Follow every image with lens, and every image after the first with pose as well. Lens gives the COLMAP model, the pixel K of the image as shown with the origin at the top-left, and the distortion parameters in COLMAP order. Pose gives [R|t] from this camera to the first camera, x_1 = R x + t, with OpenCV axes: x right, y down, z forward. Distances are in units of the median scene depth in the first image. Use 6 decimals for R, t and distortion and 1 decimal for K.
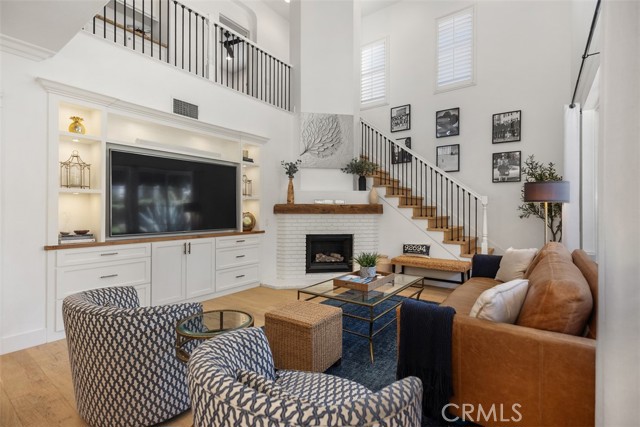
lens RADIAL K [[291.5, 0, 323.3], [0, 291.5, 210.6], [0, 0, 1]] dist [0.003381, 0.000130]
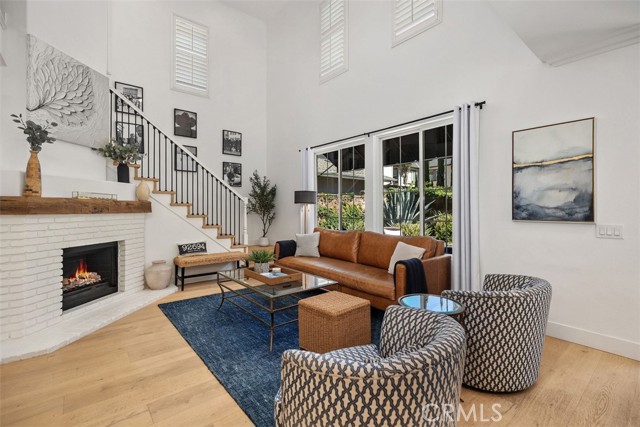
lens RADIAL K [[291.5, 0, 321.0], [0, 291.5, 207.3], [0, 0, 1]] dist [0.003381, 0.000130]
pose [[0.226930, 0.005200, 0.973897, -0.516297], [-0.003673, 0.999983, -0.004483, -0.002246], [-0.973904, -0.002559, 0.226945, 0.335712]]
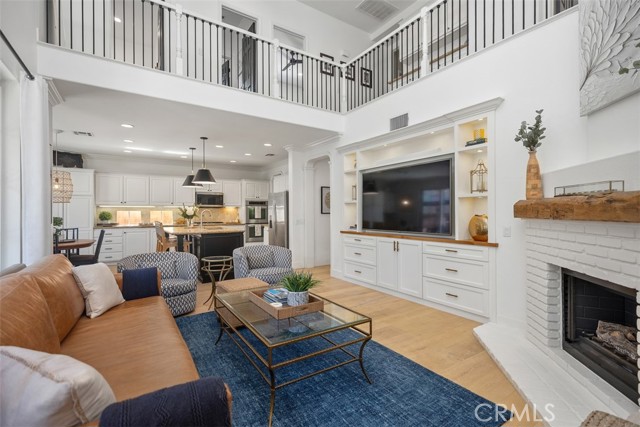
lens RADIAL K [[291.5, 0, 317.4], [0, 291.5, 213.7], [0, 0, 1]] dist [0.003381, 0.000130]
pose [[-0.343087, 0.003943, -0.939295, 0.506360], [0.005625, 0.999982, 0.002143, -0.000808], [0.939287, -0.004548, -0.343103, 0.797565]]
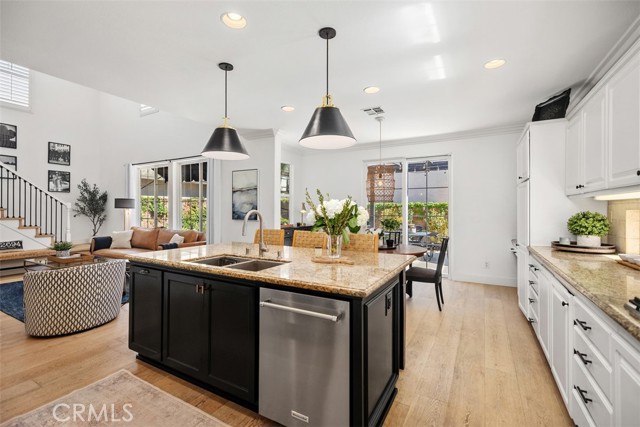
lens RADIAL K [[291.5, 0, 325.6], [0, 291.5, 206.9], [0, 0, 1]] dist [0.003381, 0.000130]
pose [[-0.131425, 0.007365, 0.991299, -0.965704], [-0.006179, 0.999947, -0.008248, -0.020350], [-0.991307, -0.007209, -0.131373, -0.109773]]
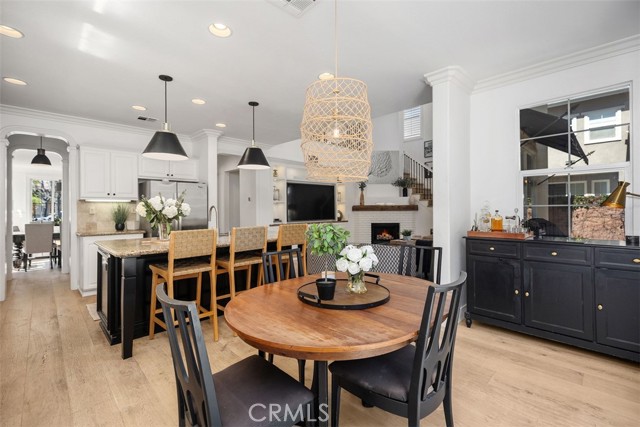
lens RADIAL K [[291.5, 0, 317.5], [0, 291.5, 210.5], [0, 0, 1]] dist [0.003381, 0.000130]
pose [[0.985057, -0.008909, -0.171997, -0.073327], [0.009923, 0.999938, 0.005042, -0.003021], [0.171941, -0.006673, 0.985085, -0.735059]]
